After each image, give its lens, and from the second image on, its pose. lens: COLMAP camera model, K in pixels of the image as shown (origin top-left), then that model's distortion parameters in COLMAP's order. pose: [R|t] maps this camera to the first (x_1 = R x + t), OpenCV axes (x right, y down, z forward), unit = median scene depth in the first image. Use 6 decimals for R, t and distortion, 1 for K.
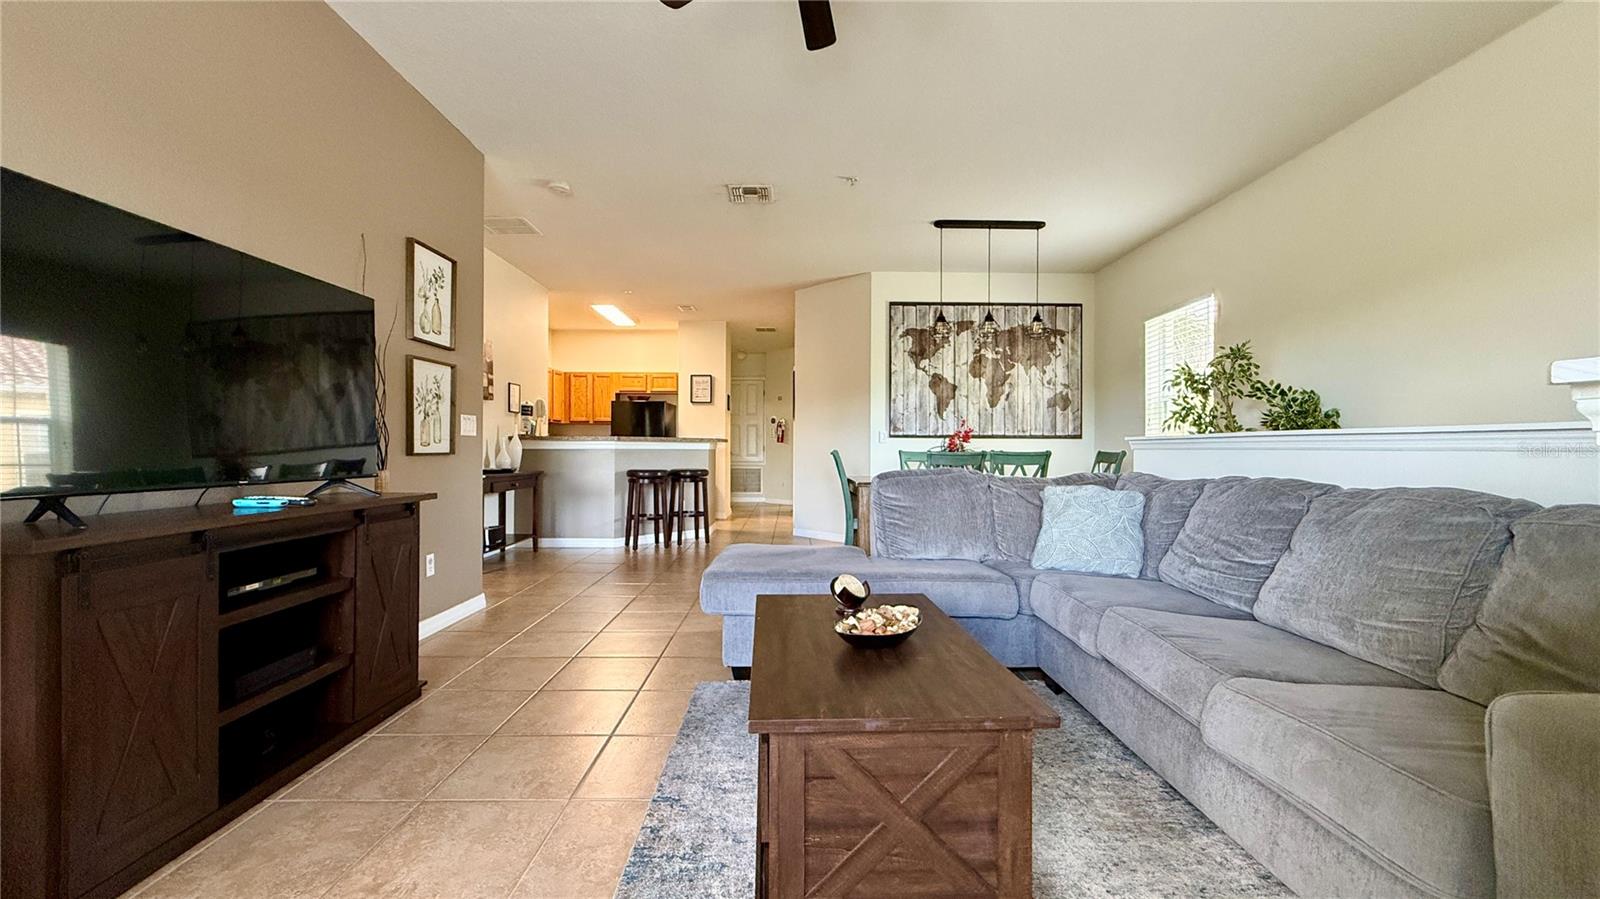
lens RADIAL K [[637.9, 0, 794.2], [0, 637.9, 456.1], [0, 0, 1]] dist [-0.003240, 0.000625]
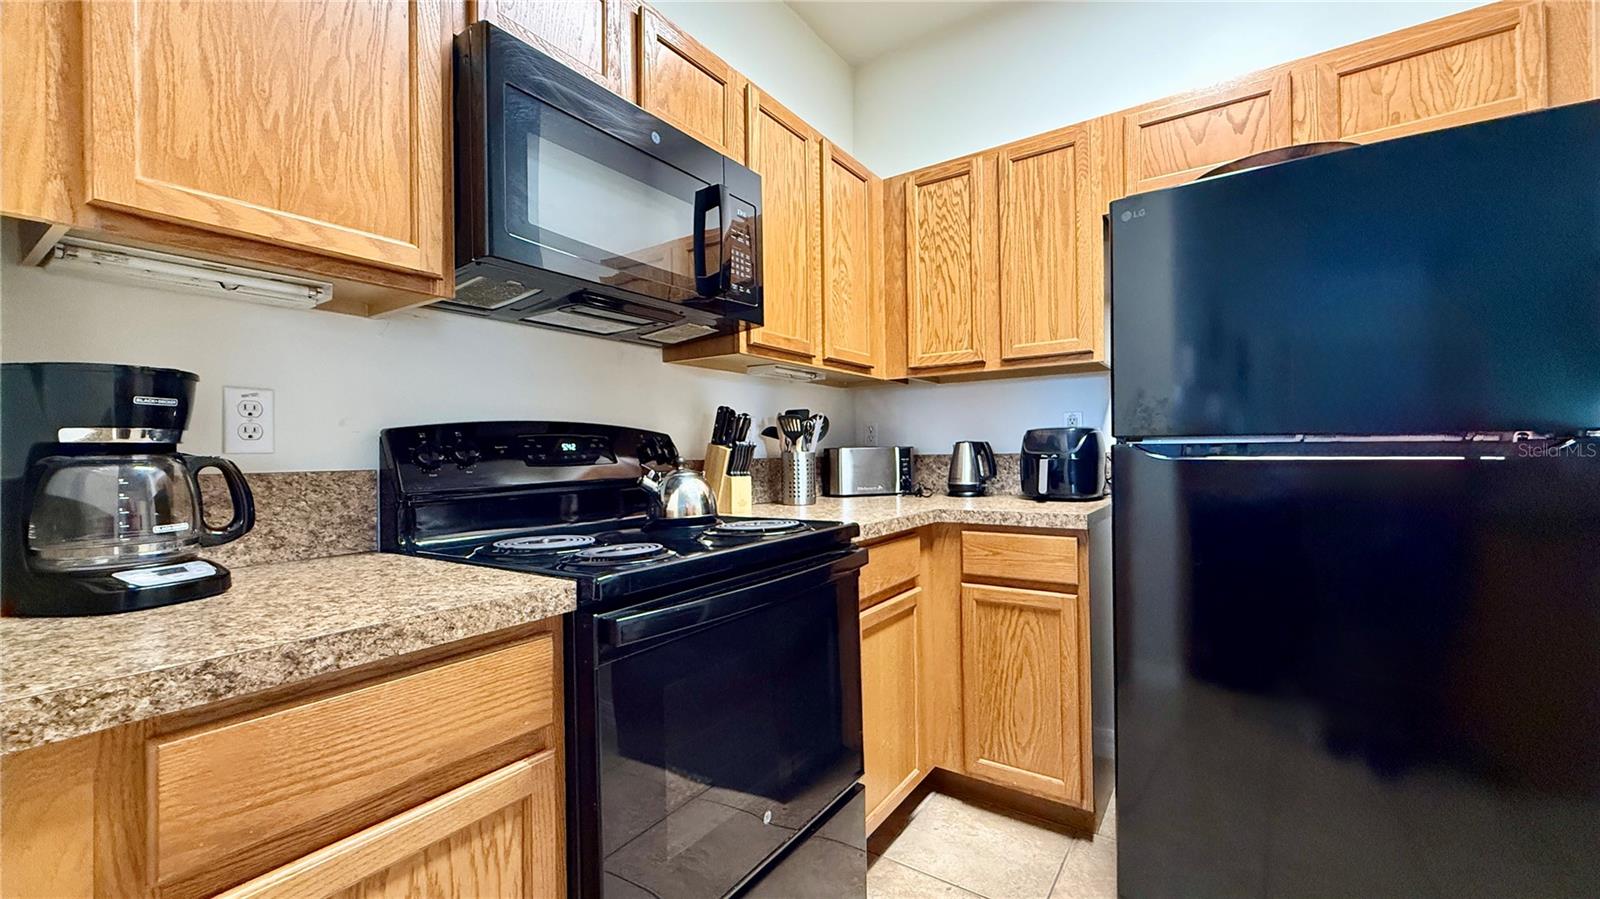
lens RADIAL K [[637.9, 0, 802.8], [0, 637.9, 448.5], [0, 0, 1]] dist [-0.003240, 0.000625]
pose [[0.825886, -0.020487, -0.563465, -0.358496], [0.011289, 0.999740, -0.019804, -0.028248], [0.563725, 0.009995, 0.825902, 1.125347]]
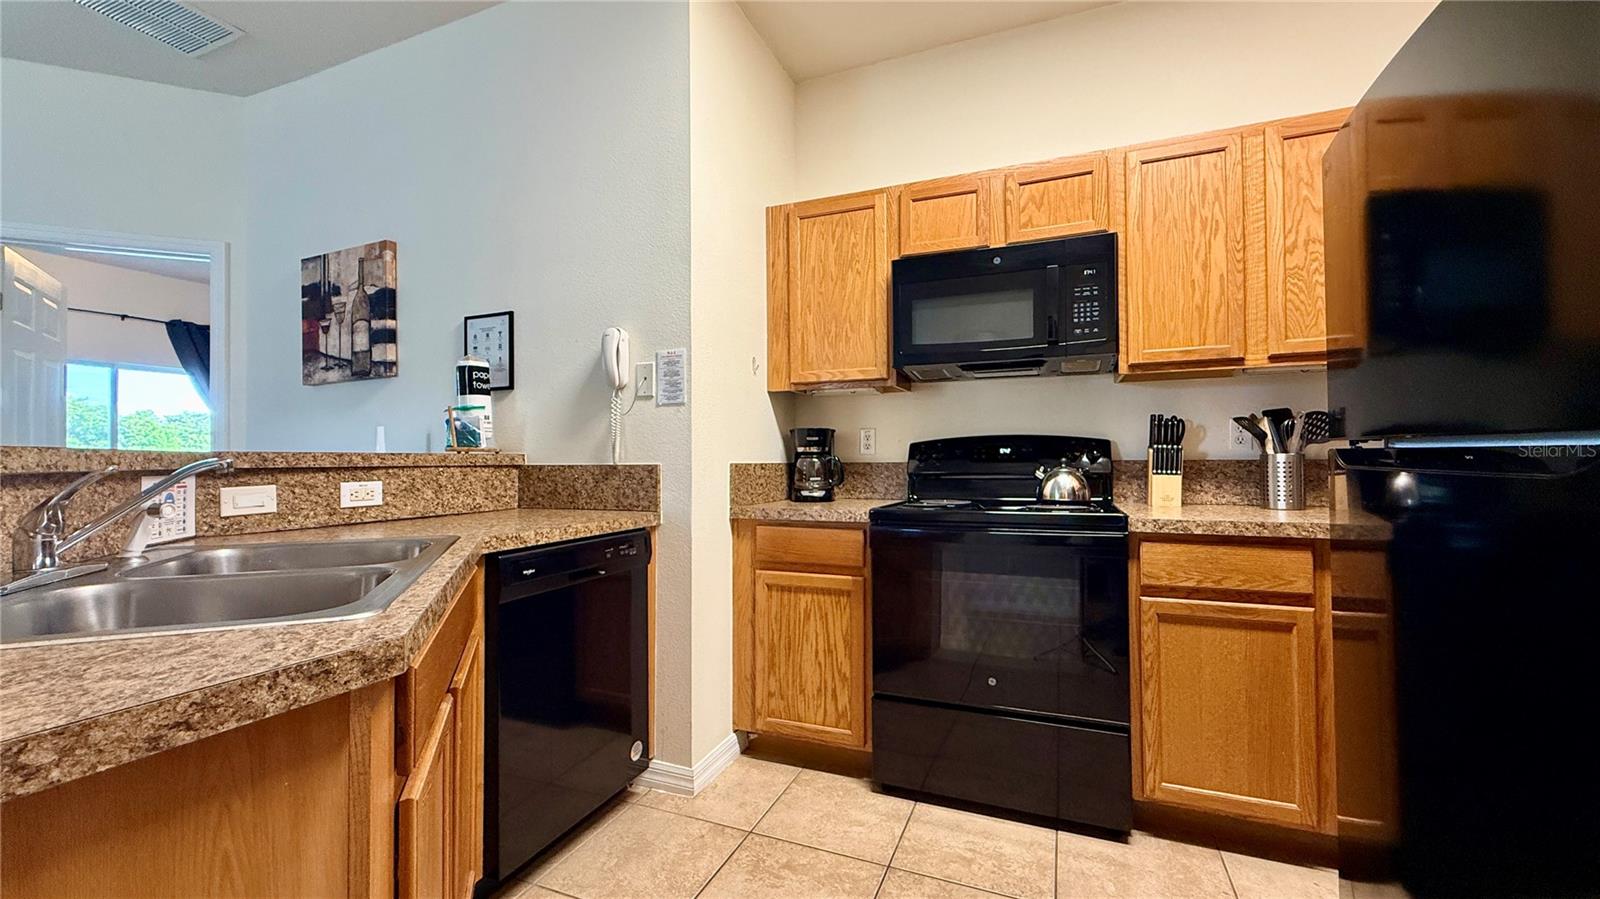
lens RADIAL K [[637.9, 0, 801.4], [0, 637.9, 451.2], [0, 0, 1]] dist [-0.003240, 0.000625]
pose [[-0.380178, -0.012454, -0.924830, -0.159986], [-0.006099, 0.999921, -0.010957, -0.029206], [0.924893, 0.001475, -0.380224, 1.304760]]
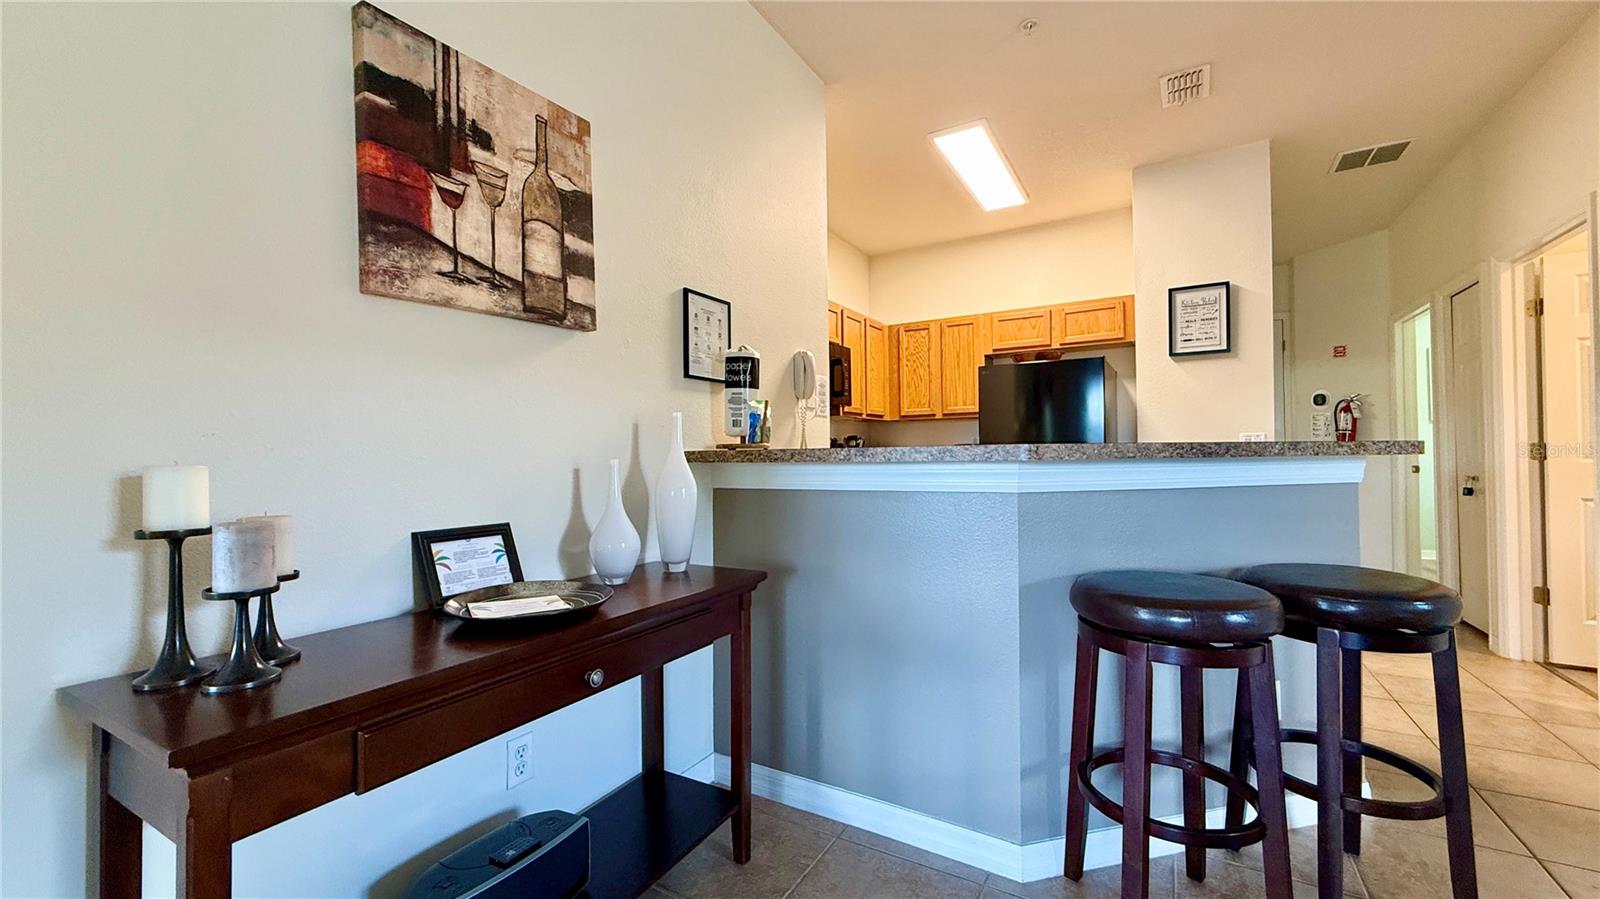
lens RADIAL K [[637.9, 0, 806.8], [0, 637.9, 445.8], [0, 0, 1]] dist [-0.003240, 0.000625]
pose [[0.866445, -0.023704, -0.498709, -0.224984], [0.011621, 0.999559, -0.027320, -0.023844], [0.499137, 0.017876, 0.866339, 0.730238]]
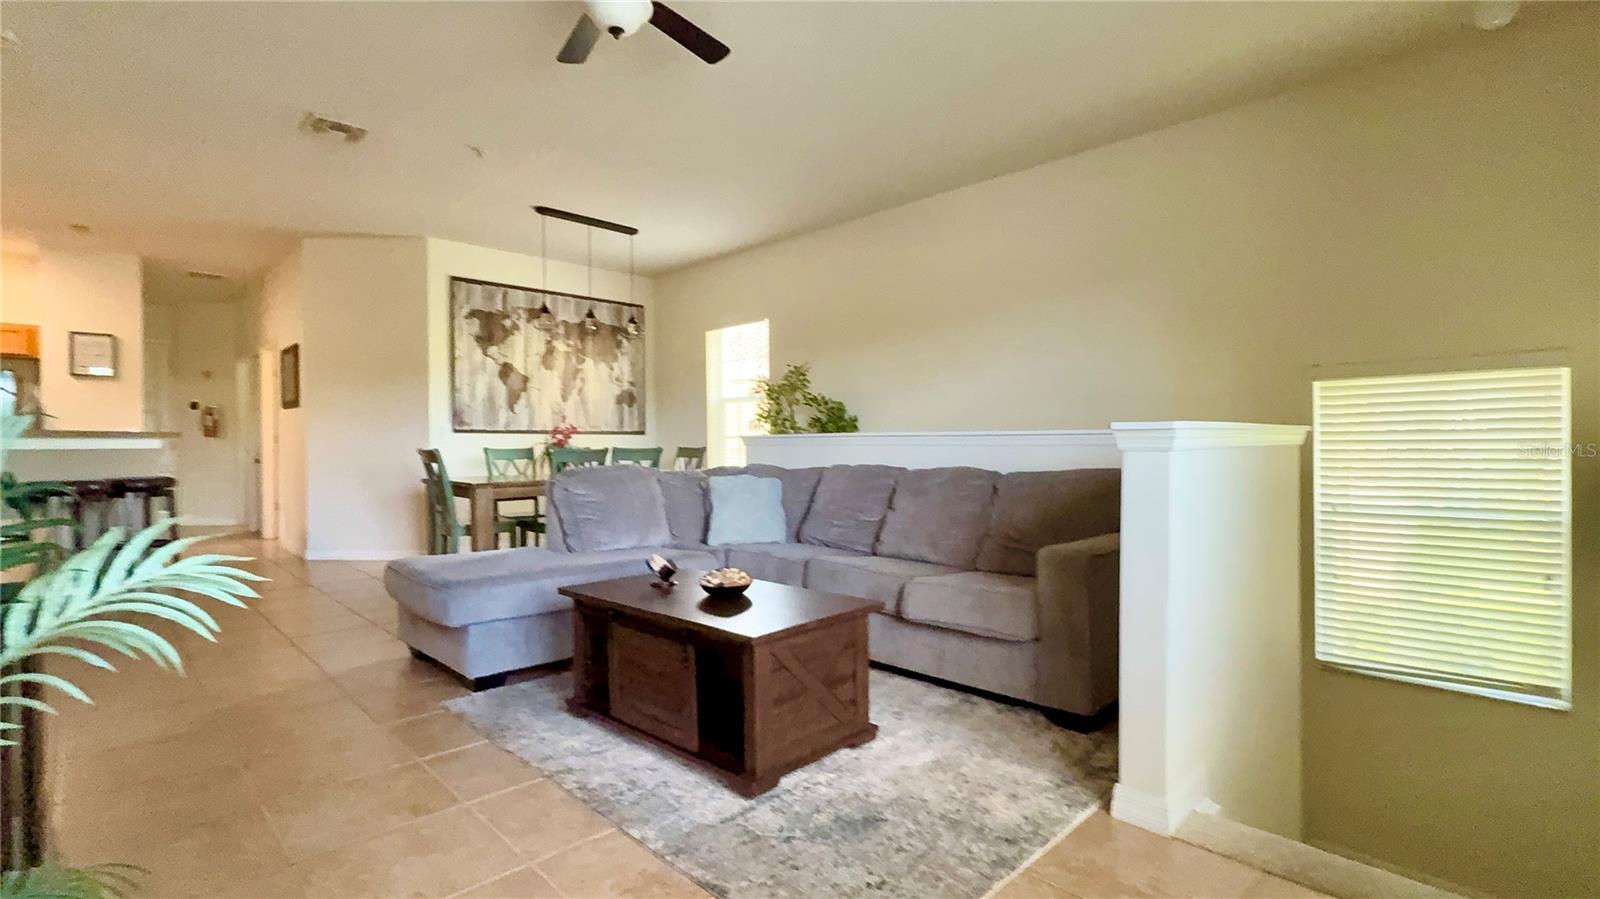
lens RADIAL K [[740.4, 0, 804.4], [0, 740.4, 462.9], [0, 0, 1]] dist [-0.006480, 0.000733]
pose [[0.712971, -0.024110, 0.700779, -0.218078], [0.012903, 0.999691, 0.021267, -0.003068], [-0.701074, -0.006121, 0.713062, -0.053818]]
